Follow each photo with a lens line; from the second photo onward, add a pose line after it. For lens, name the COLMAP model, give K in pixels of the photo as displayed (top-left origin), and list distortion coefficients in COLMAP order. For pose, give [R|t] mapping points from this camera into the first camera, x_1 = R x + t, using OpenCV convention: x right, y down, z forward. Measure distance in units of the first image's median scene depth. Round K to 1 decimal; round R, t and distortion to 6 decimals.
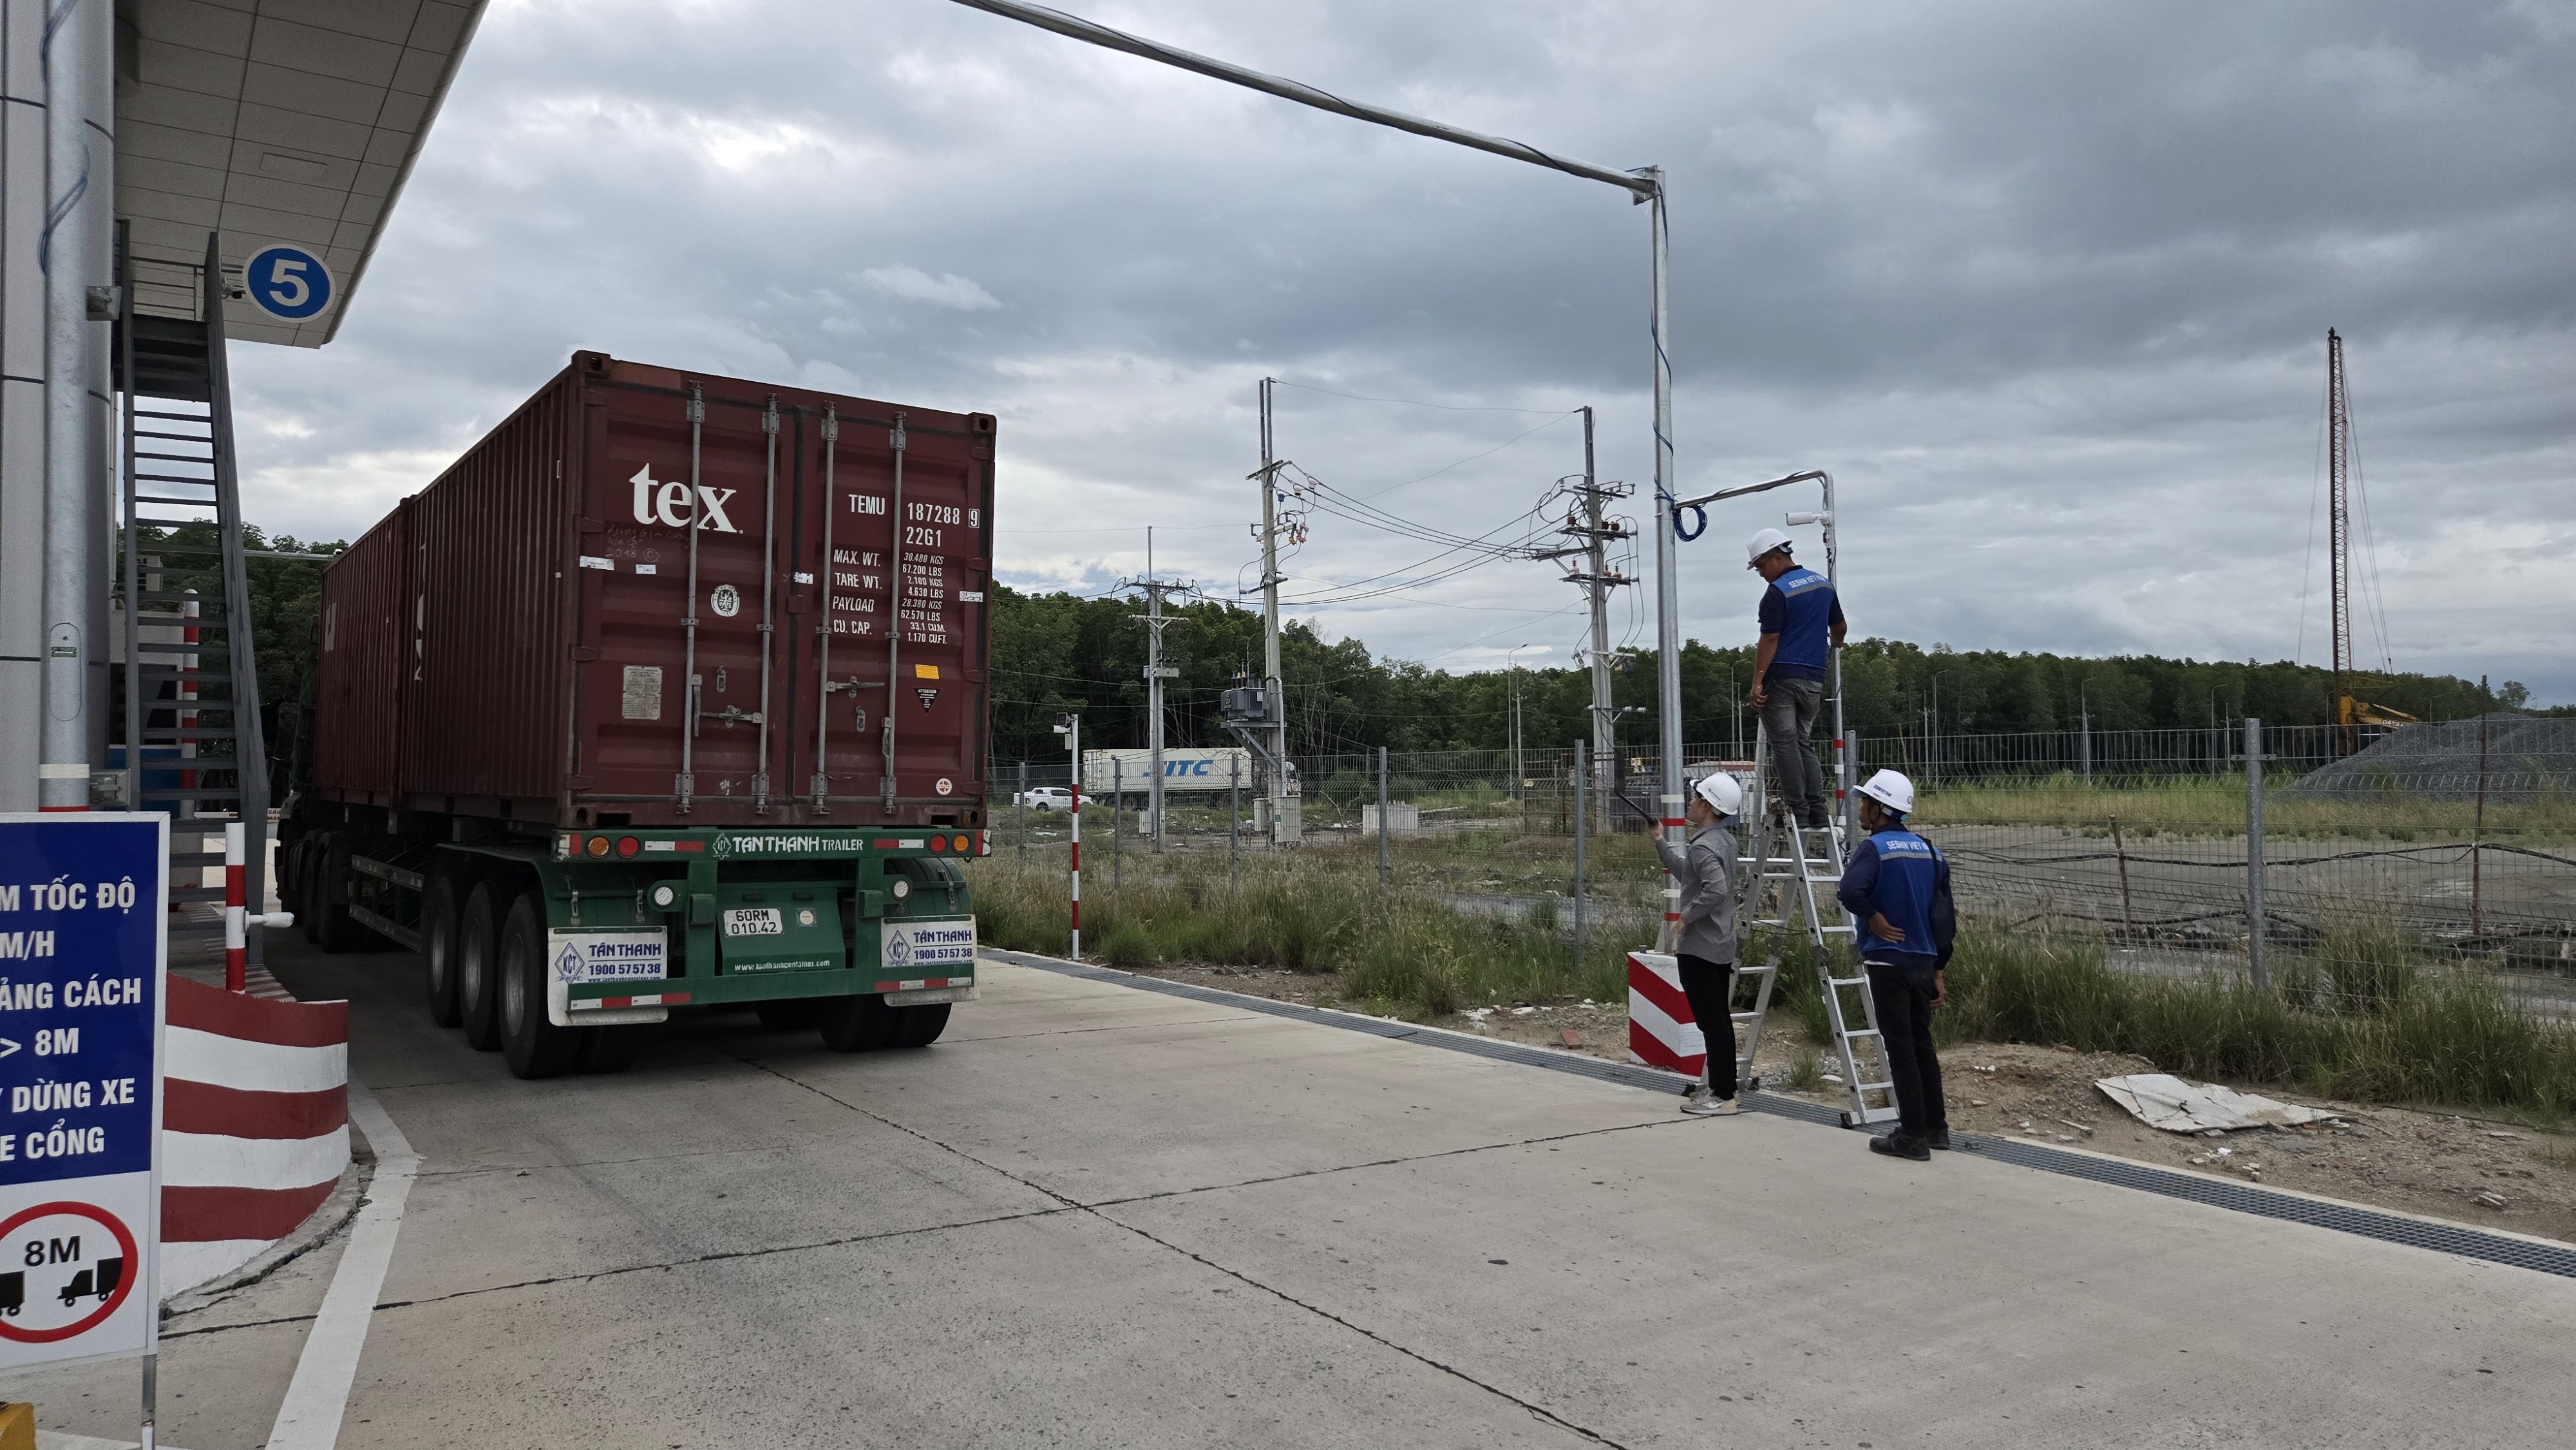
lens RADIAL K [[1681.2, 0, 1288.0], [0, 1681.2, 725.0], [0, 0, 1]] dist [0.048248, 0.000066]
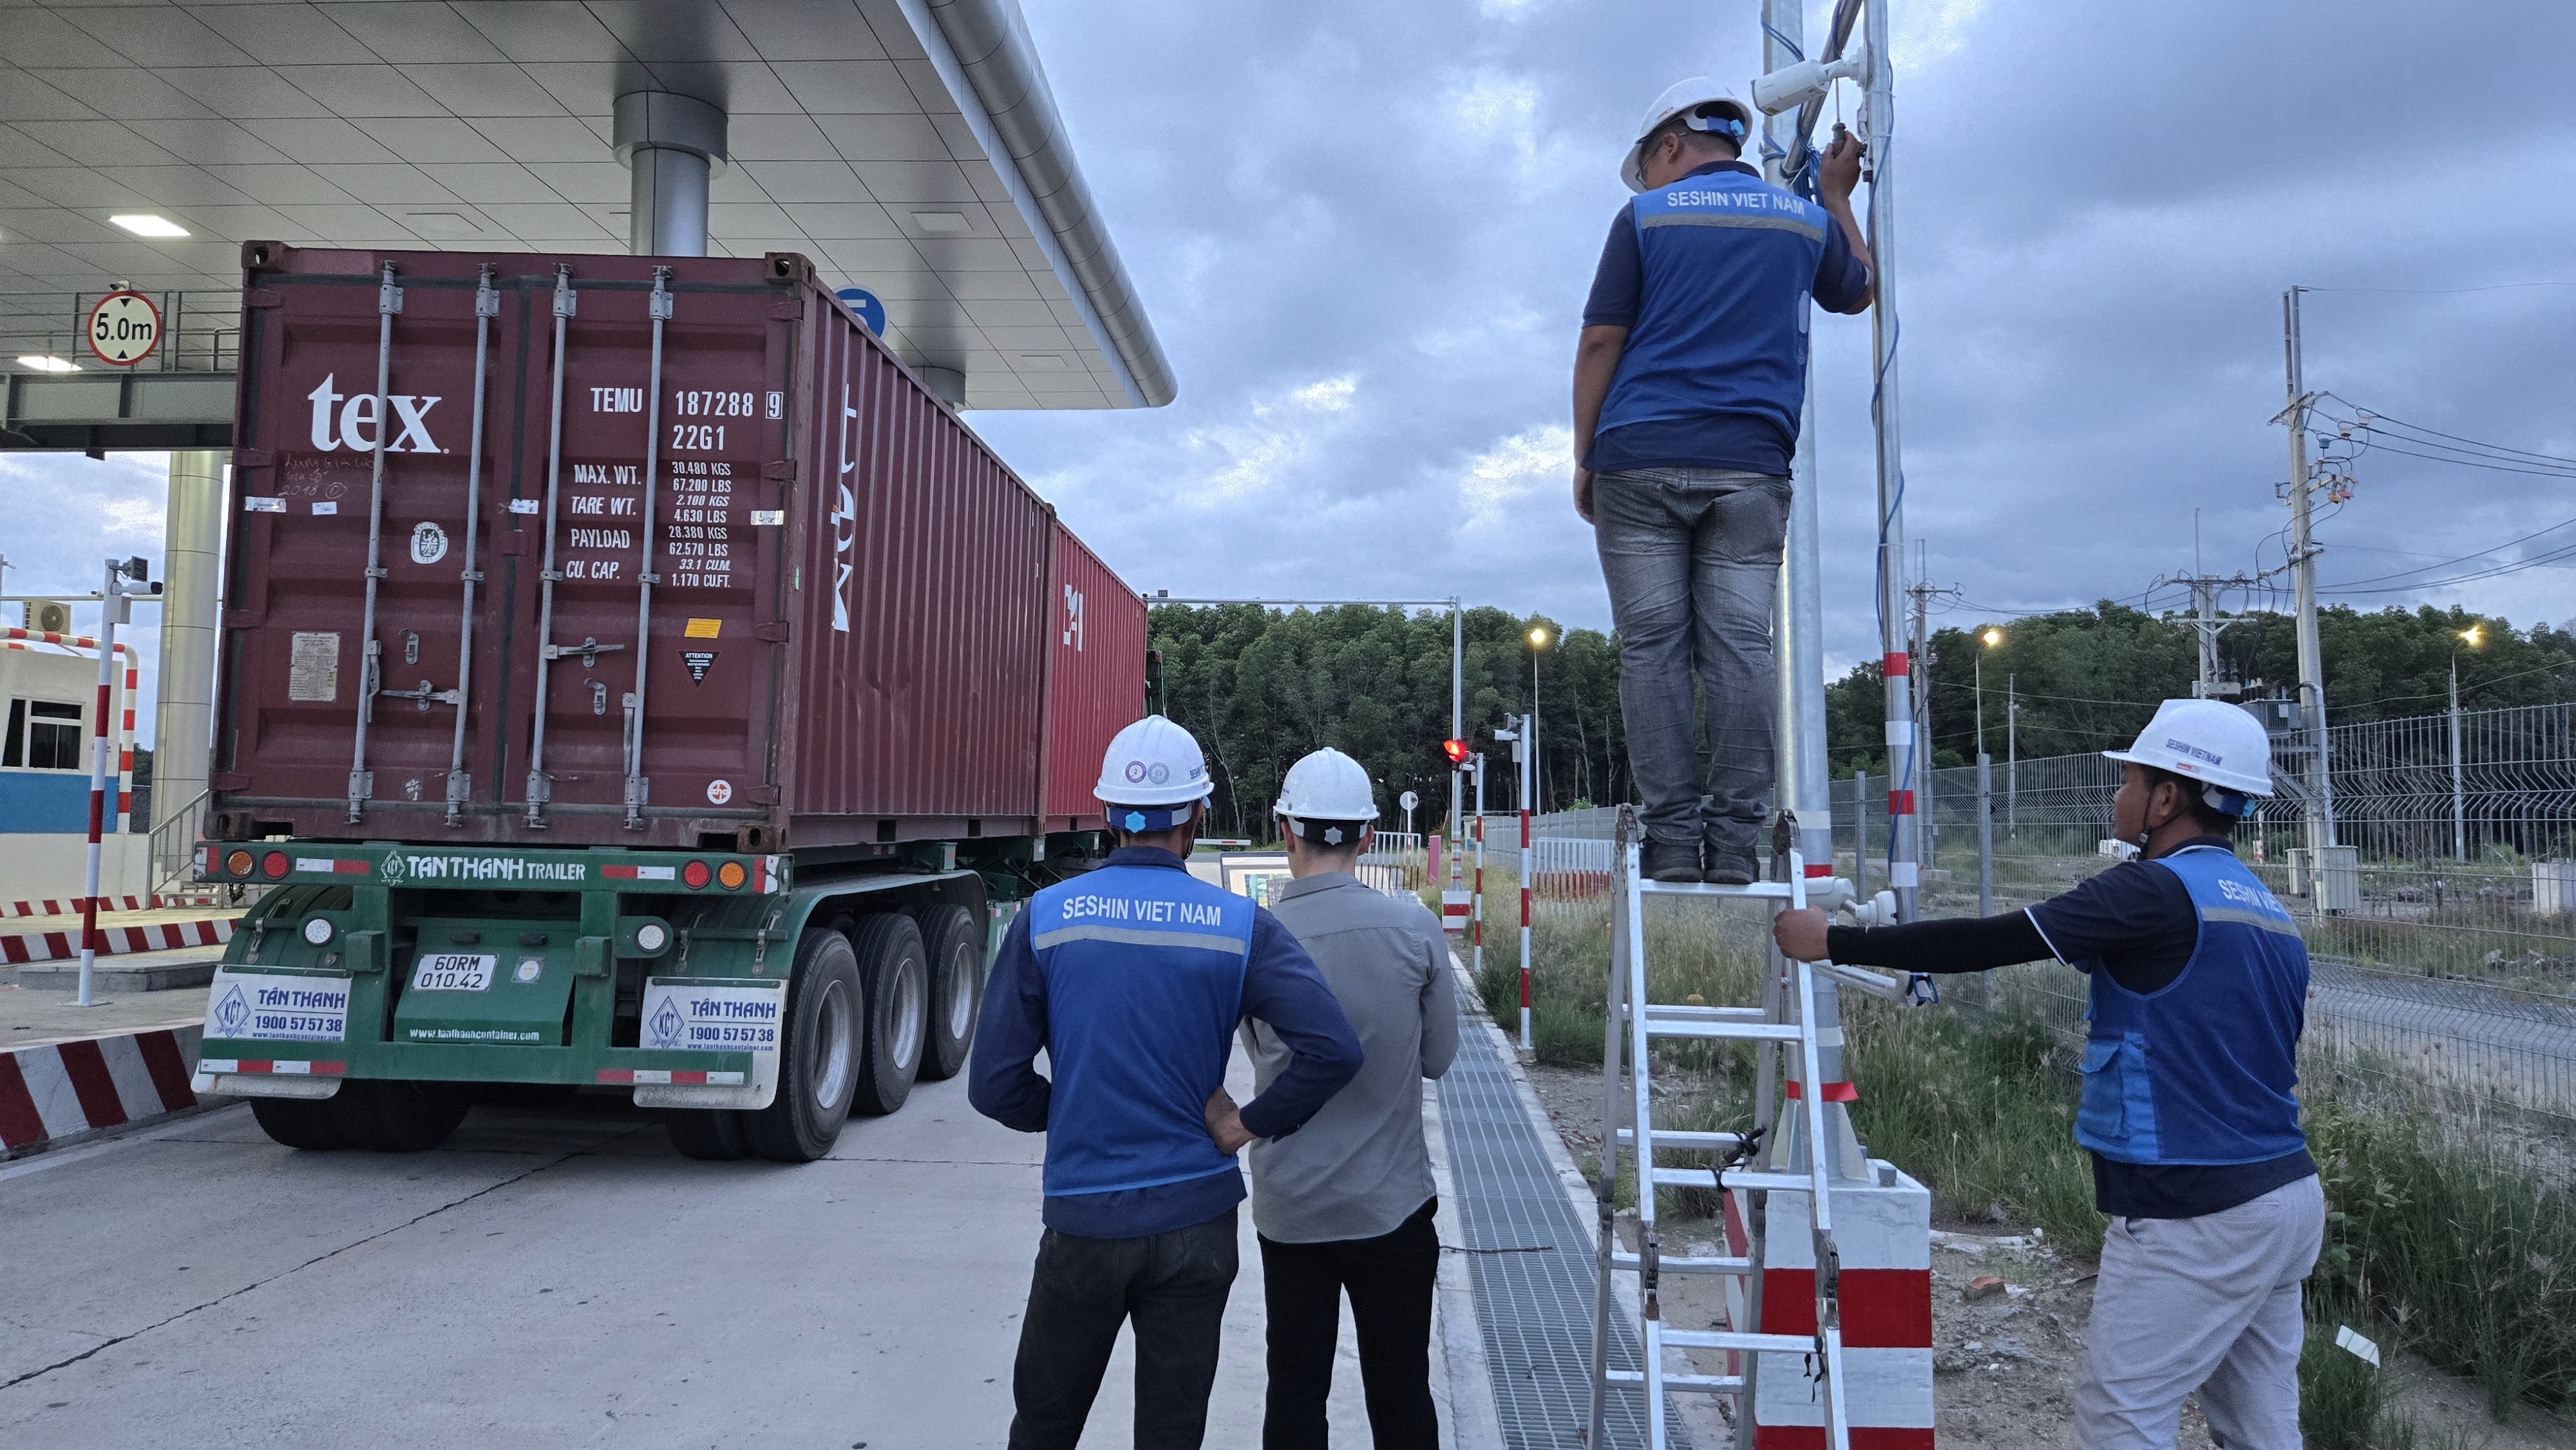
lens RADIAL K [[1687.0, 0, 1286.8], [0, 1687.0, 703.9], [0, 0, 1]] dist [0.075284, -0.058371]
pose [[0.797300, -0.032714, -0.602696, 0.417737], [0.009781, 0.999099, -0.041291, 0.032489], [0.603504, 0.027026, 0.796902, 0.599167]]
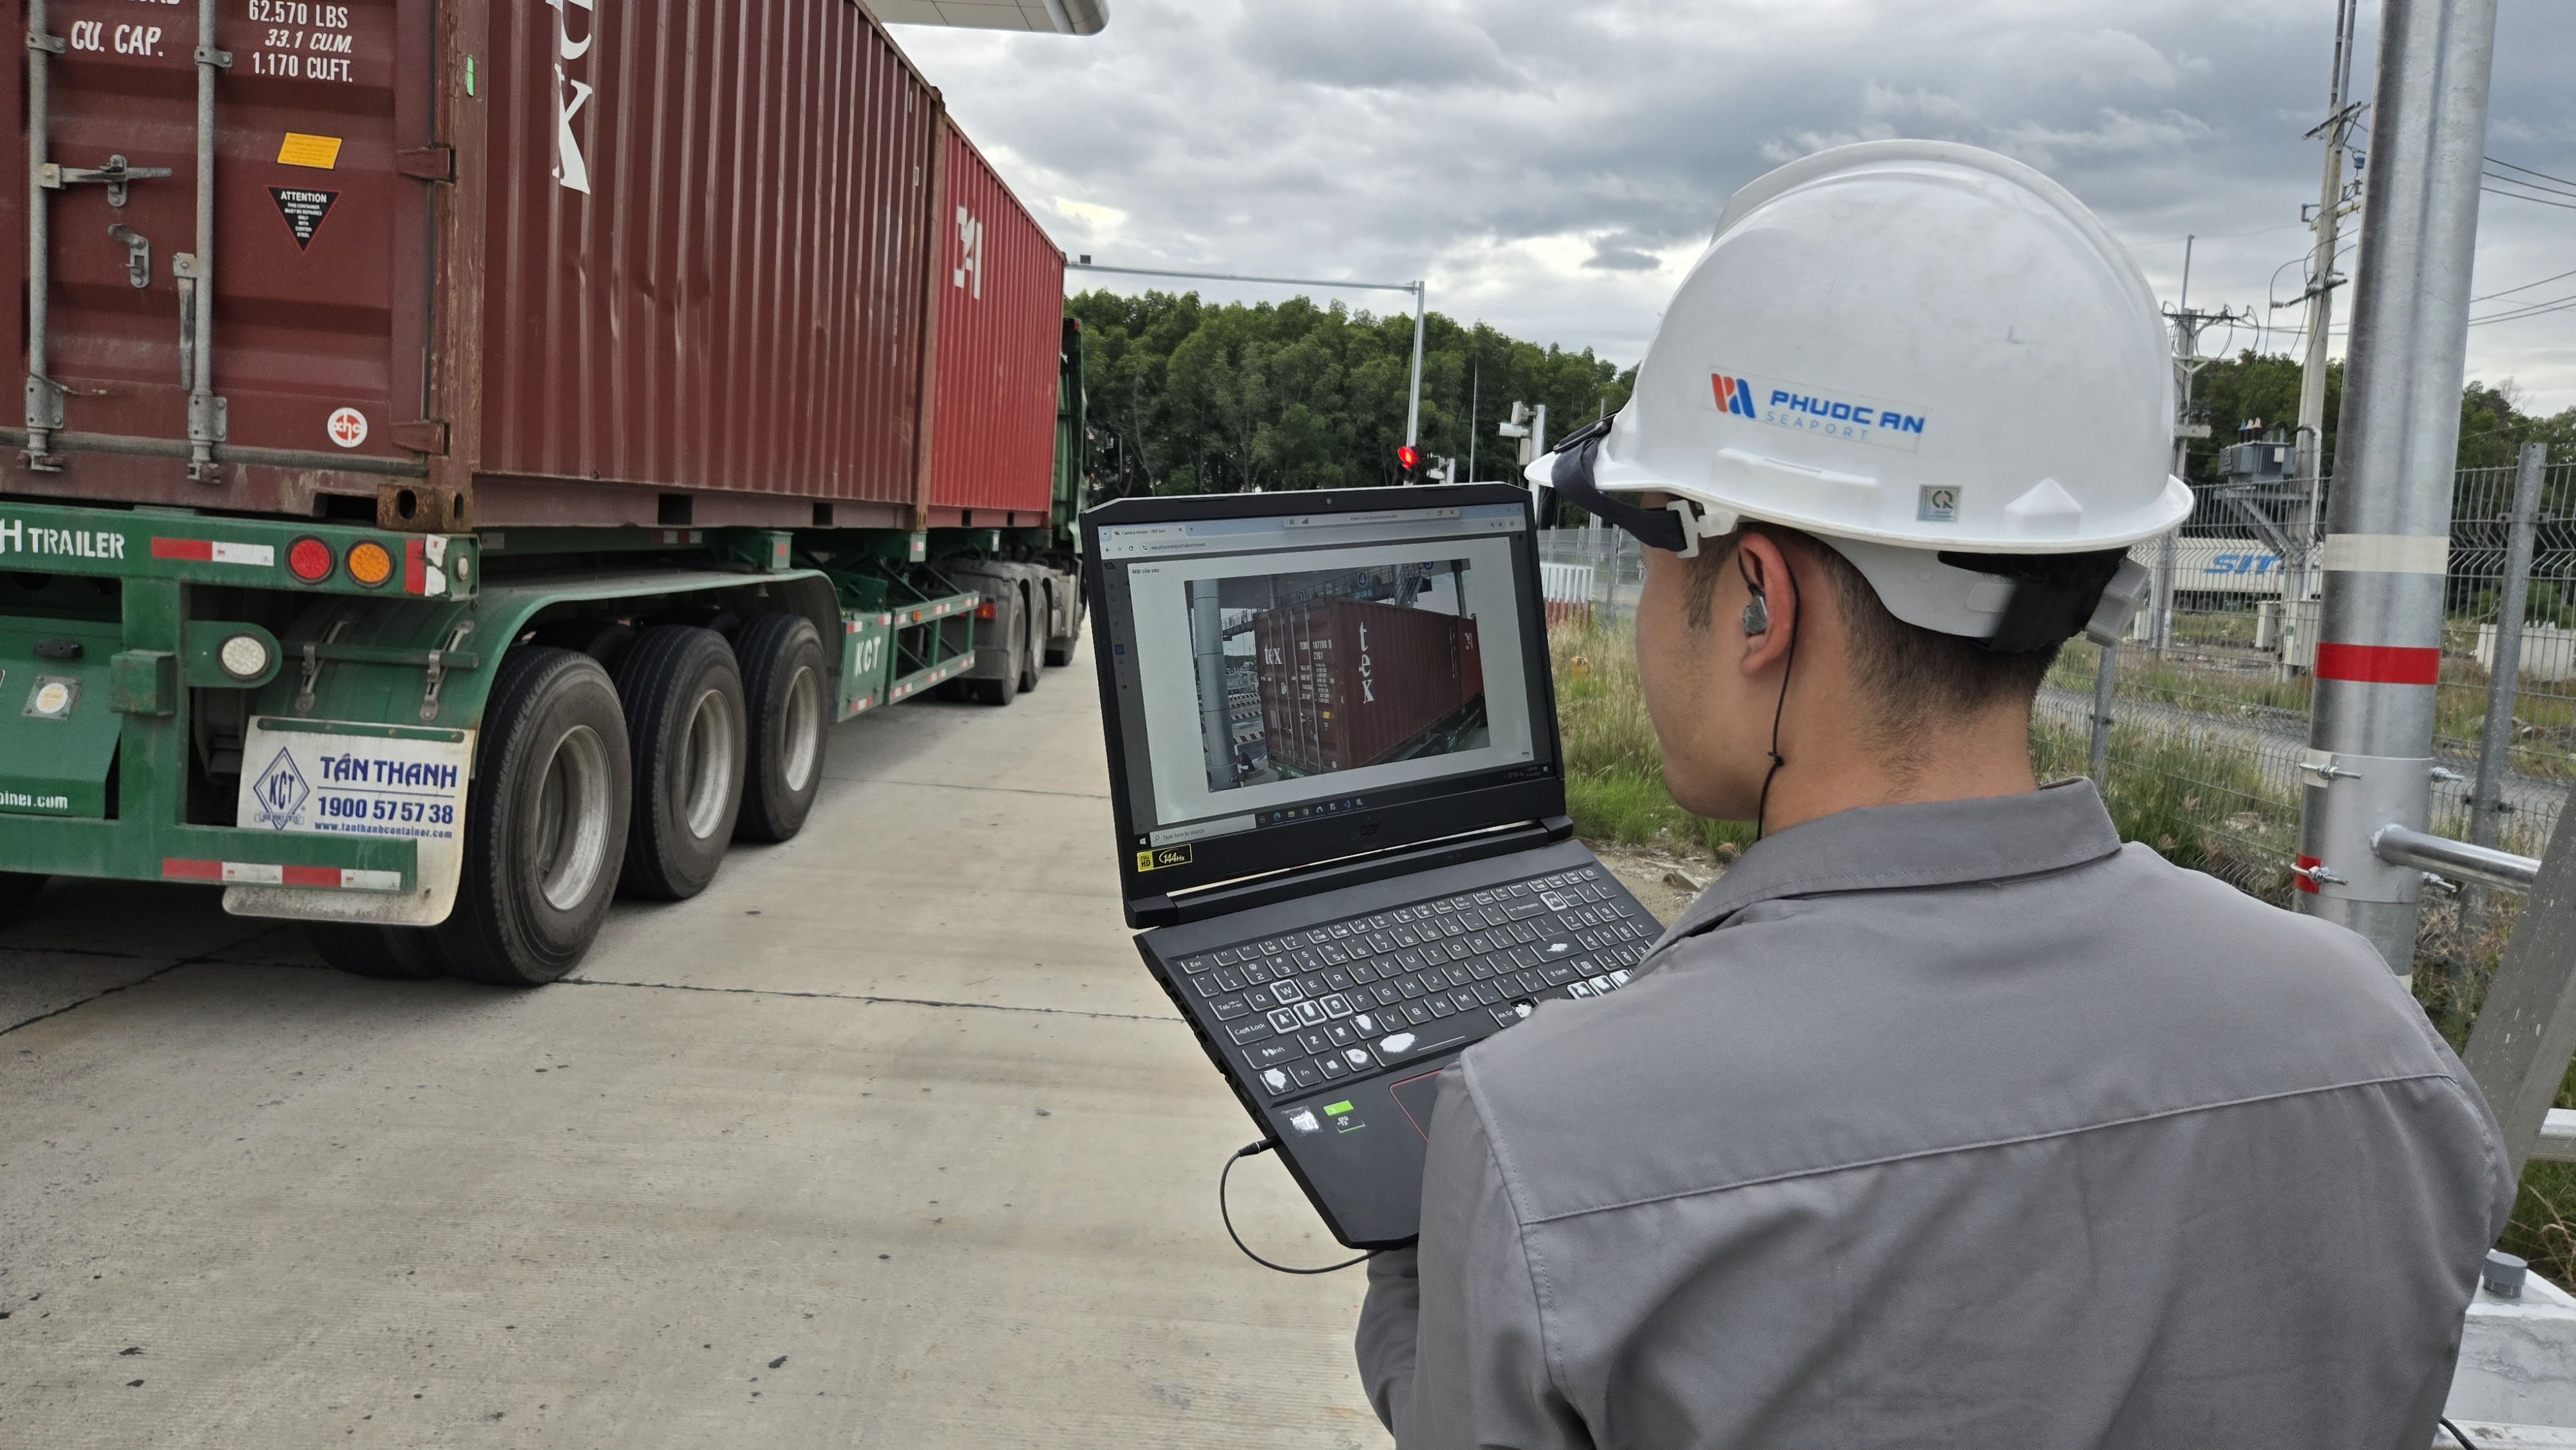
lens RADIAL K [[1689.3, 0, 1284.4], [0, 1689.3, 694.4], [0, 0, 1]] dist [0.074908, -0.057519]
pose [[0.822646, 0.099233, -0.559827, 0.249413], [-0.036290, 0.991808, 0.122478, 0.042945], [0.567394, -0.080440, 0.819508, 0.795175]]
